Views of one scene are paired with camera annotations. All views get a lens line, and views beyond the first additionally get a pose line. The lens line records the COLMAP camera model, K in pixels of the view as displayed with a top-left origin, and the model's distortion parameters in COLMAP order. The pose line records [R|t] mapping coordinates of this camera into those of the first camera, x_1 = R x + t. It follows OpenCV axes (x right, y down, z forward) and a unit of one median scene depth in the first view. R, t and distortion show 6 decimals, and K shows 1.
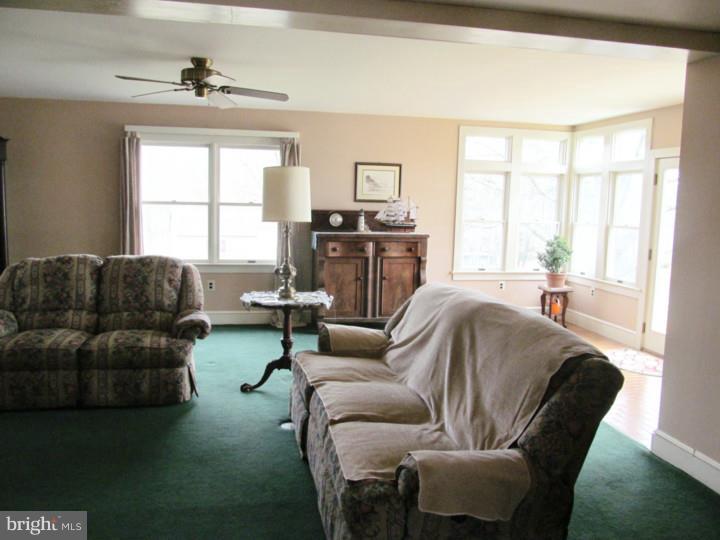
lens RADIAL K [[597.6, 0, 360.0], [0, 597.6, 270.0], [0, 0, 1]] dist [-0.058156, 0.015628]
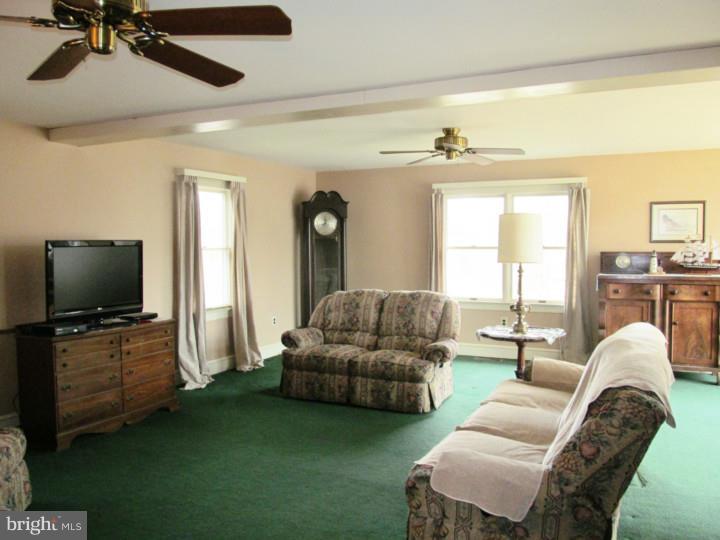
lens RADIAL K [[597.6, 0, 360.0], [0, 597.6, 270.0], [0, 0, 1]] dist [-0.058156, 0.015628]
pose [[0.794686, -0.000503, -0.607020, 0.294167], [-0.045095, 0.997187, -0.059863, 0.010988], [0.605343, 0.074946, 0.792428, -0.047021]]
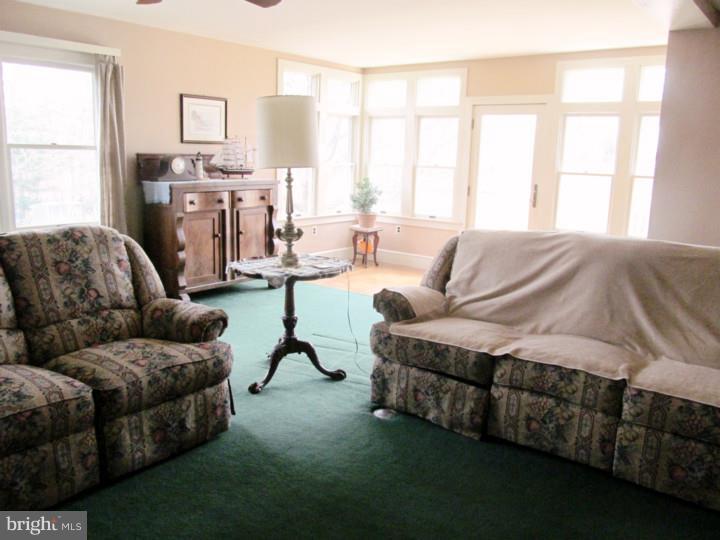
lens RADIAL K [[597.6, 0, 360.0], [0, 597.6, 270.0], [0, 0, 1]] dist [-0.058156, 0.015628]
pose [[0.766039, -0.127263, 0.630071, -0.531492], [0.066842, 0.990662, 0.118830, -0.033441], [-0.639310, -0.048913, 0.767392, 0.320054]]
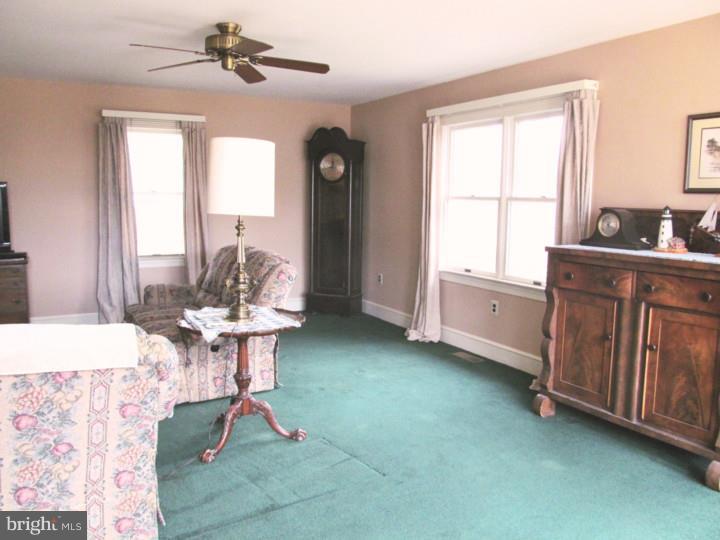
lens RADIAL K [[597.6, 0, 360.0], [0, 597.6, 270.0], [0, 0, 1]] dist [-0.058156, 0.015628]
pose [[0.300507, 0.097928, -0.948739, 0.588879], [-0.114034, 0.991269, 0.066198, -0.075224], [0.946938, 0.088295, 0.309050, 0.879229]]
